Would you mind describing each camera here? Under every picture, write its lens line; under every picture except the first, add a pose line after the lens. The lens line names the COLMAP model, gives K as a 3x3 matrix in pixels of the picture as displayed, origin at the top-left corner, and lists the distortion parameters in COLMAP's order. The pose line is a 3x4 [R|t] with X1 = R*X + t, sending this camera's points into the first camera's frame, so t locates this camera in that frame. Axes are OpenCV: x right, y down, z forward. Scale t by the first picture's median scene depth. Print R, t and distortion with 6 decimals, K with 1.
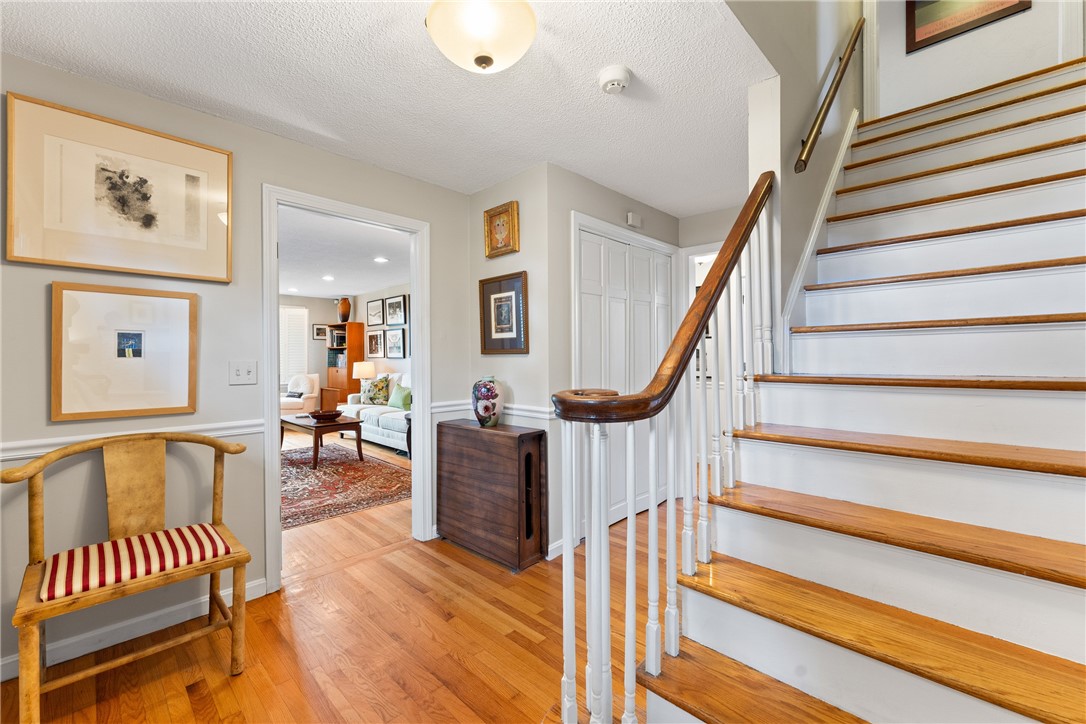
lens RADIAL K [[435.2, 0, 538.8], [0, 435.2, 355.9], [0, 0, 1]] dist [-0.001207, 0.000022]
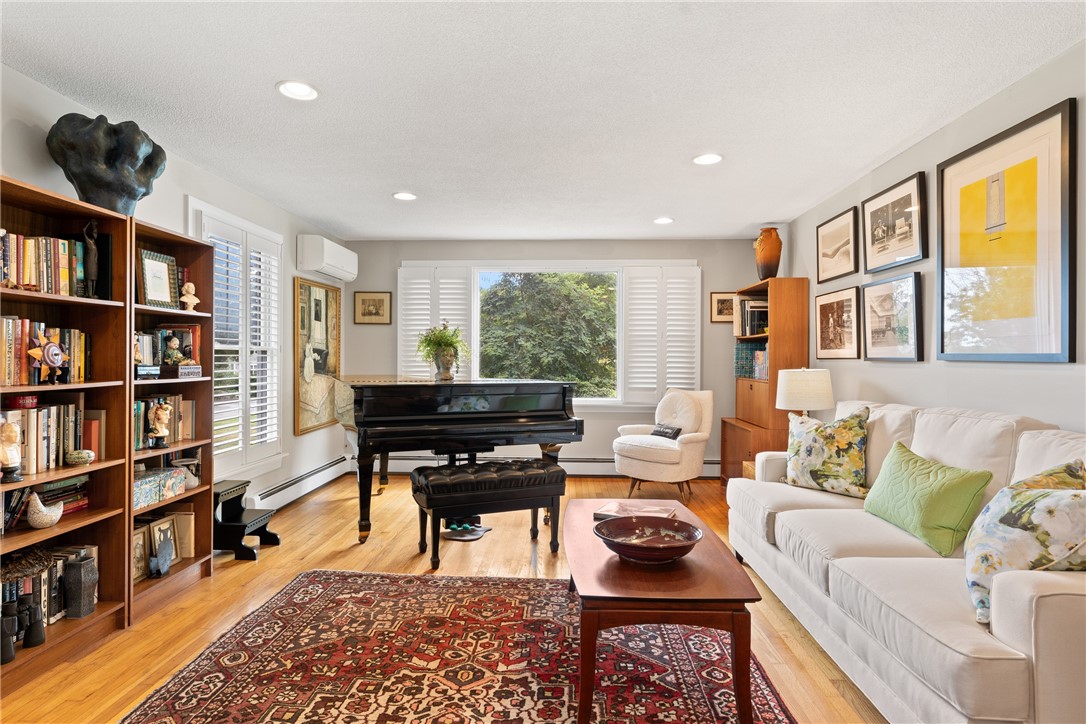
lens RADIAL K [[589.4, 0, 541.2], [0, 589.4, 357.2], [0, 0, 1]] dist [0.007386, 0.000440]
pose [[0.662833, 0.005633, -0.748746, -0.150529], [-0.006018, 0.999979, 0.002196, 0.003212], [0.748743, 0.003050, 0.662854, 0.445078]]
